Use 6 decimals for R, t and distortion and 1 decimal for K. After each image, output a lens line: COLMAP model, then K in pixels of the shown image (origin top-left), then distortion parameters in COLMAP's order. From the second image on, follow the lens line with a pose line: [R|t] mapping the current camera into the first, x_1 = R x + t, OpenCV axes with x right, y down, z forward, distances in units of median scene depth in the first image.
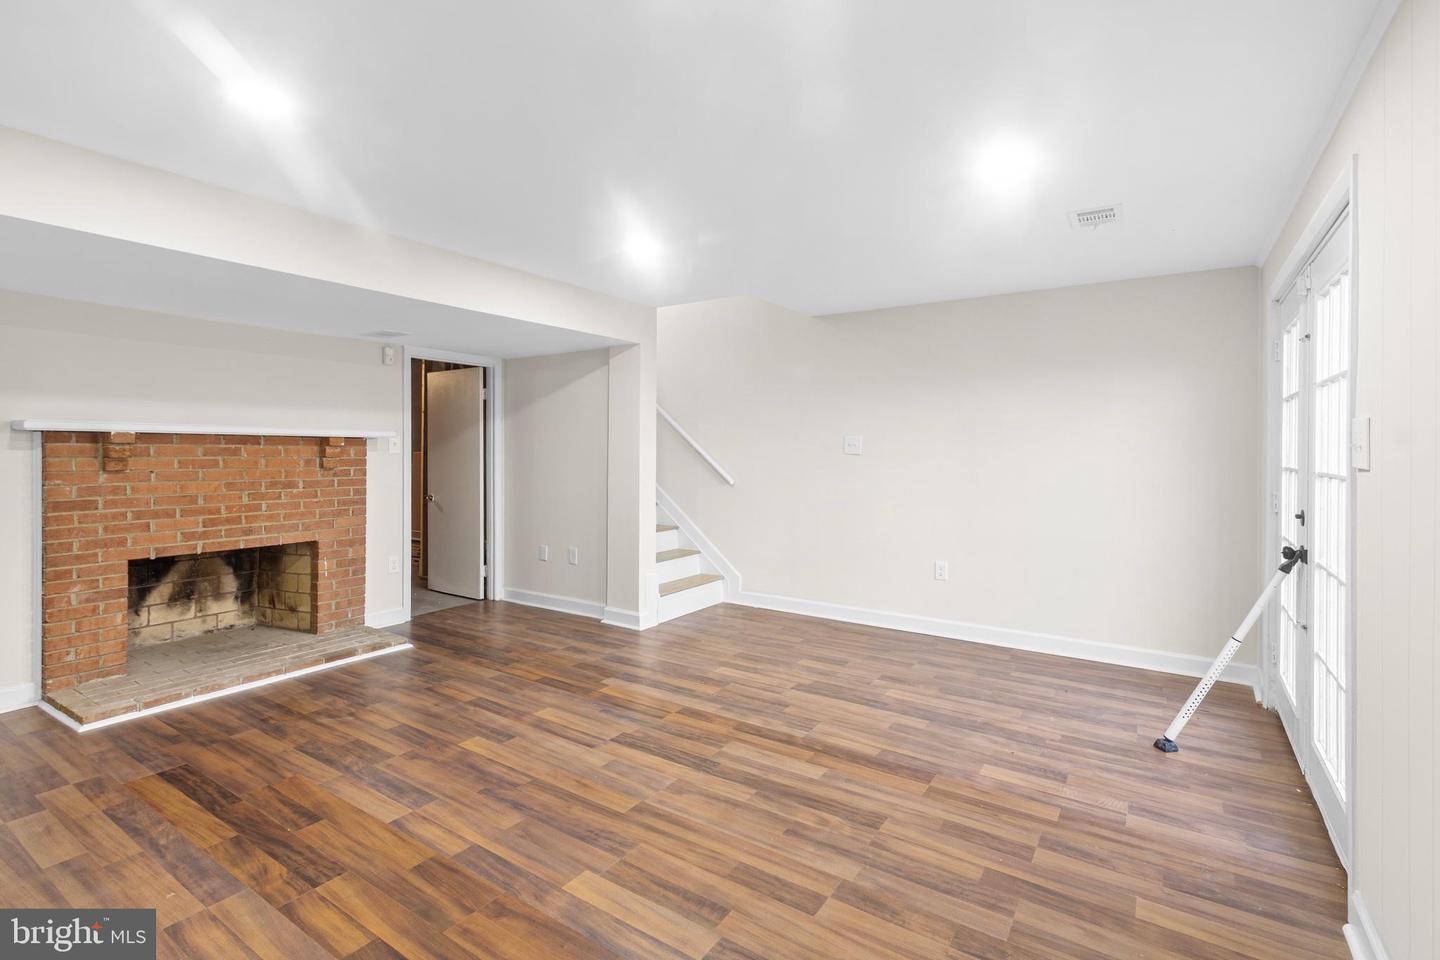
lens RADIAL K [[677.0, 0, 707.1], [0, 677.0, 469.7], [0, 0, 1]] dist [0.003503, 0.000677]
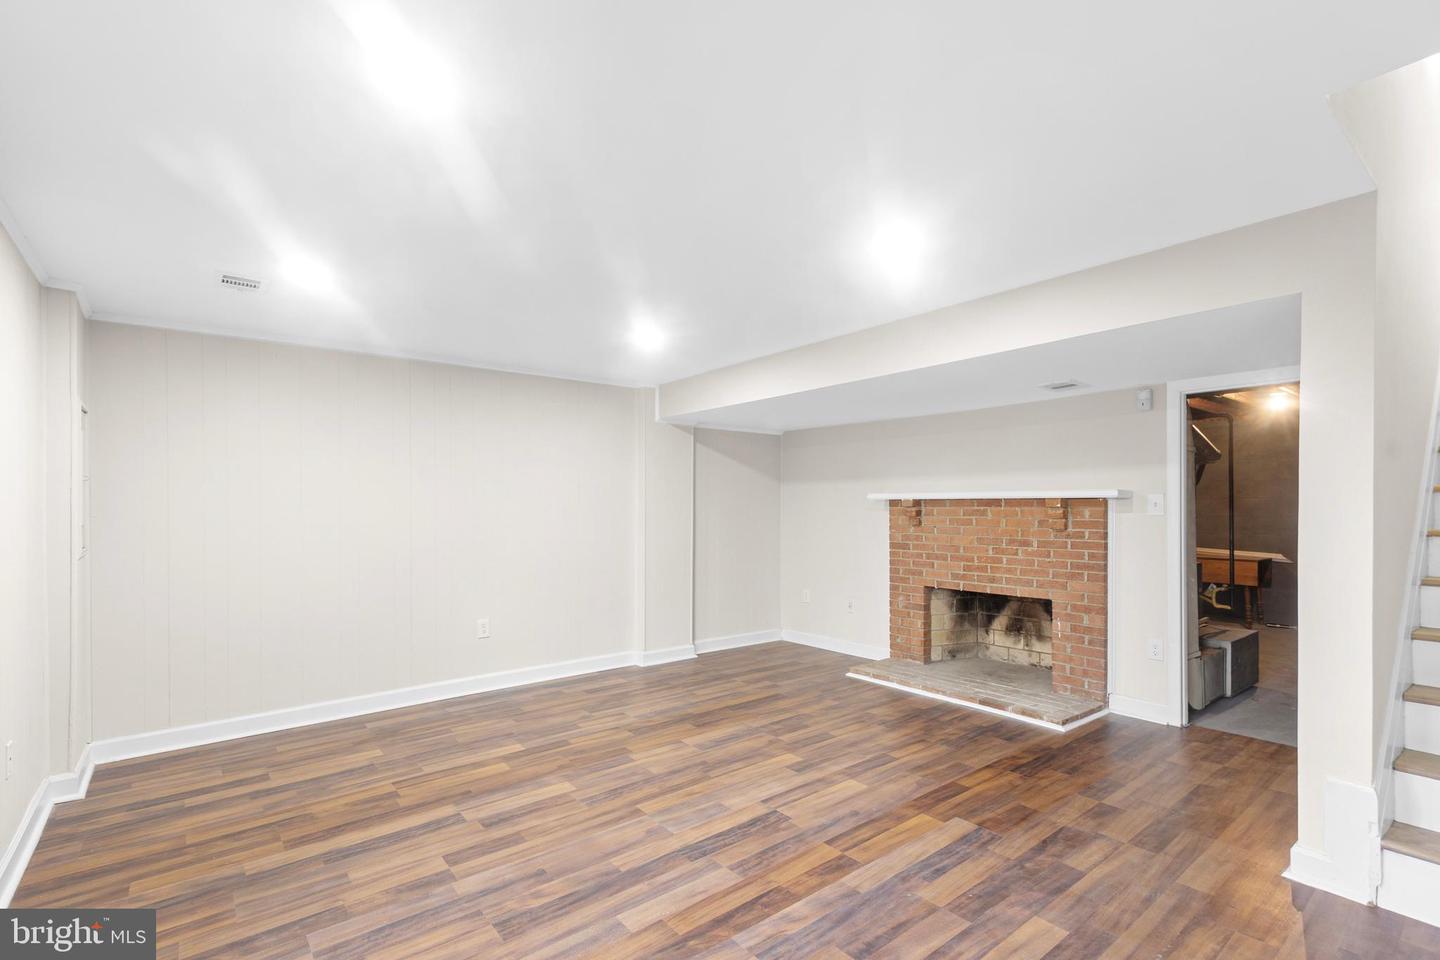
lens RADIAL K [[661.9, 0, 711.5], [0, 661.9, 510.3], [0, 0, 1]] dist [0.002451, 0.000106]
pose [[-0.302169, -0.001574, -0.953253, 0.667432], [-0.030267, 0.999510, 0.007944, -0.028735], [0.952774, 0.031253, -0.302069, 1.007064]]
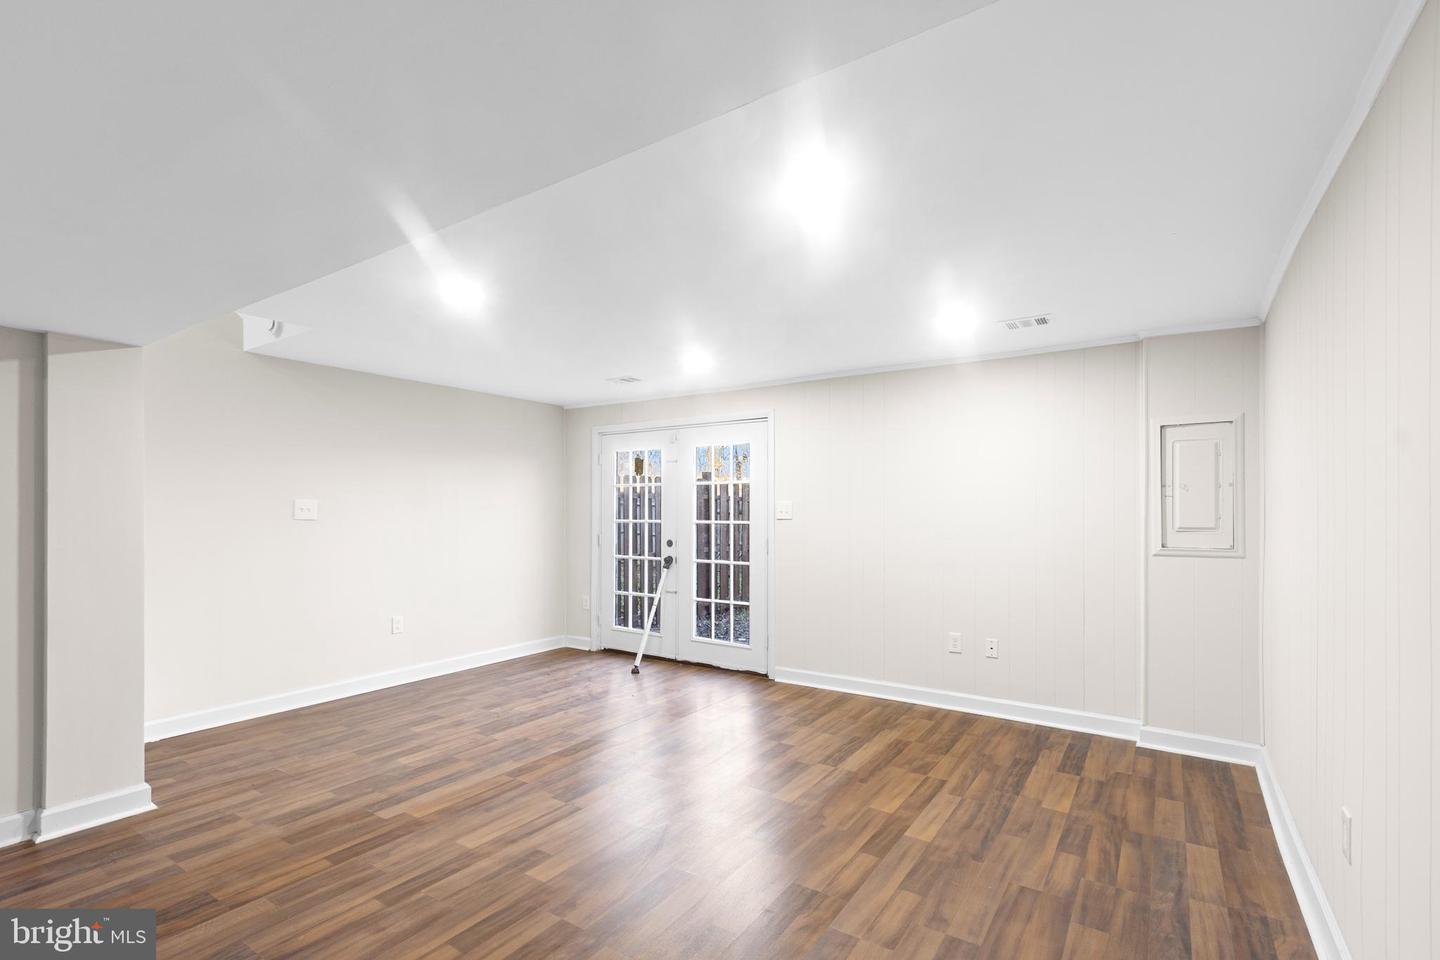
lens RADIAL K [[661.9, 0, 711.5], [0, 661.9, 510.3], [0, 0, 1]] dist [0.002451, 0.000106]
pose [[0.001303, -0.005268, 0.999985, -0.963825], [0.033333, 0.999431, 0.005222, -0.031498], [-0.999443, 0.033326, 0.001477, 0.651331]]
